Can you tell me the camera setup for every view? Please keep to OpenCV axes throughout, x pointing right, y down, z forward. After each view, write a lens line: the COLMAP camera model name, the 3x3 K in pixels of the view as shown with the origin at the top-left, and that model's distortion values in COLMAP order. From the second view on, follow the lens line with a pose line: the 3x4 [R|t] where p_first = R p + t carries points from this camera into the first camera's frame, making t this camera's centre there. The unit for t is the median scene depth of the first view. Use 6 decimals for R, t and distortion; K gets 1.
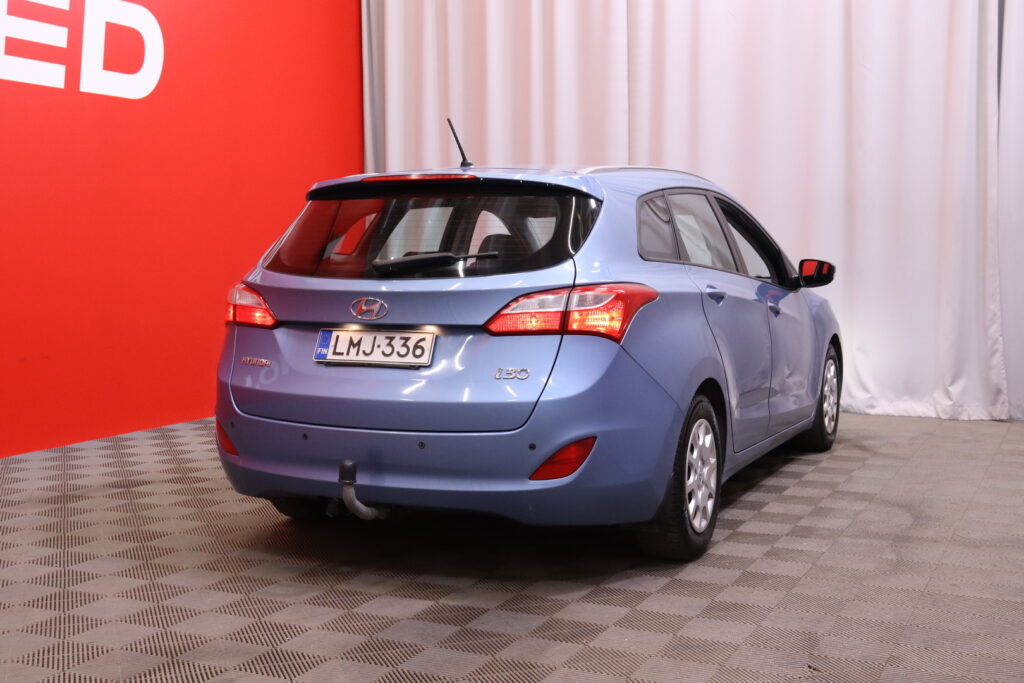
lens RADIAL K [[1235.2, 0, 510.8], [0, 1235.2, 333.3], [0, 0, 1]] dist [-0.011099, 0.000000]
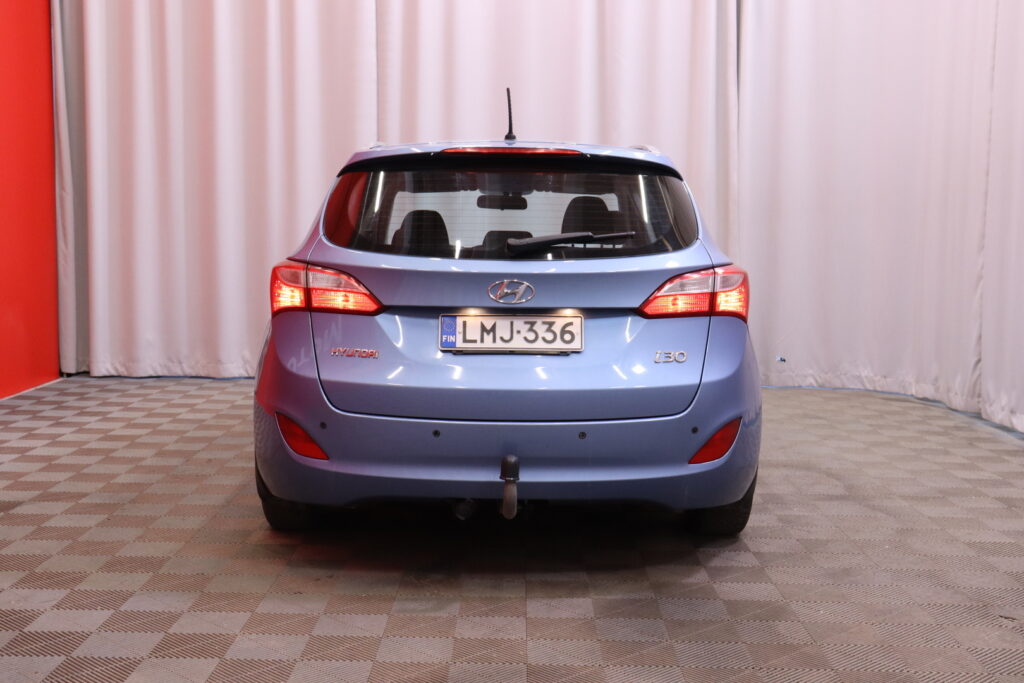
lens RADIAL K [[1268.5, 0, 513.1], [0, 1268.5, 339.6], [0, 0, 1]] dist [0.019793, 0.000000]
pose [[0.905562, -0.024385, 0.423512, -0.514568], [0.014977, 0.999562, 0.025528, -0.008193], [-0.423949, -0.016774, 0.905531, 0.137717]]
